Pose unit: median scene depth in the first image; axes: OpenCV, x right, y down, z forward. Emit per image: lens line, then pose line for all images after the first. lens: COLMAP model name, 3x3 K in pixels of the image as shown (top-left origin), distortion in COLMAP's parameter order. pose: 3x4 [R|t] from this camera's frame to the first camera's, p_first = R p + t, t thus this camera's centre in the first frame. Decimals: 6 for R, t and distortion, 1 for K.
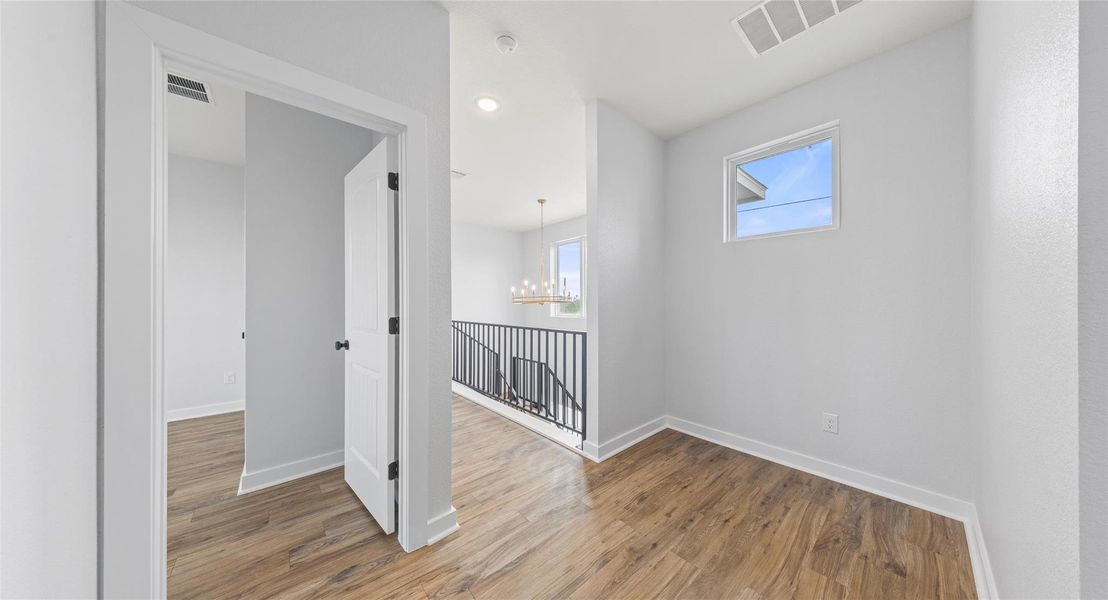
lens RADIAL K [[321.2, 0, 554.5], [0, 321.2, 299.9], [0, 0, 1]] dist [0.000020, 0.000000]
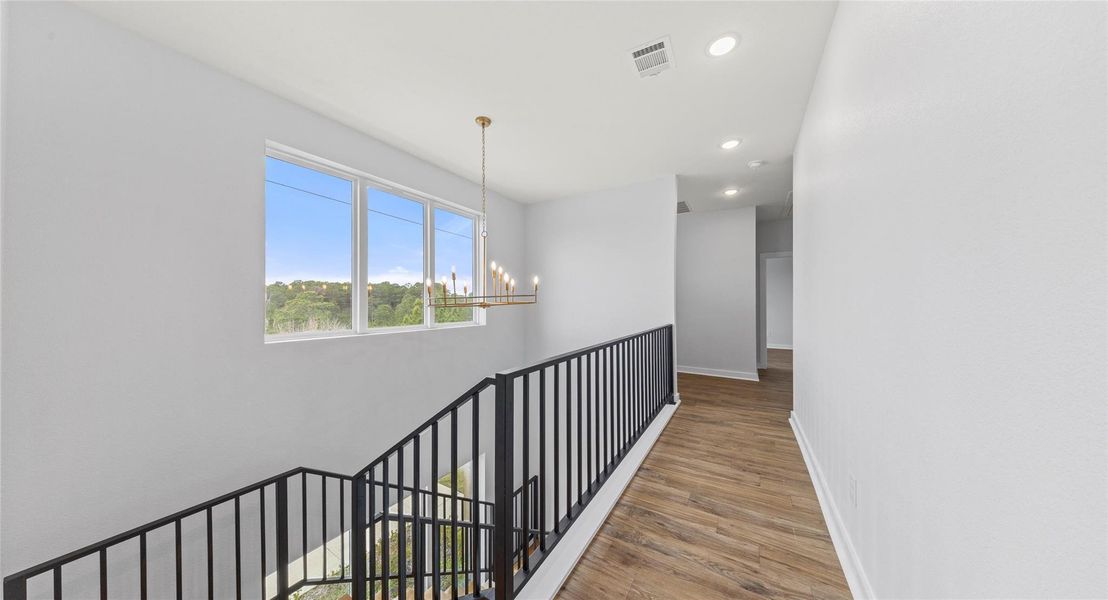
lens RADIAL K [[321.2, 0, 556.8], [0, 321.2, 301.4], [0, 0, 1]] dist [0.000020, 0.000000]
pose [[-0.310943, 0.002505, 0.950425, -0.913778], [0.000503, 0.999997, -0.002471, 0.003999], [-0.950428, -0.000290, -0.310943, 1.578704]]
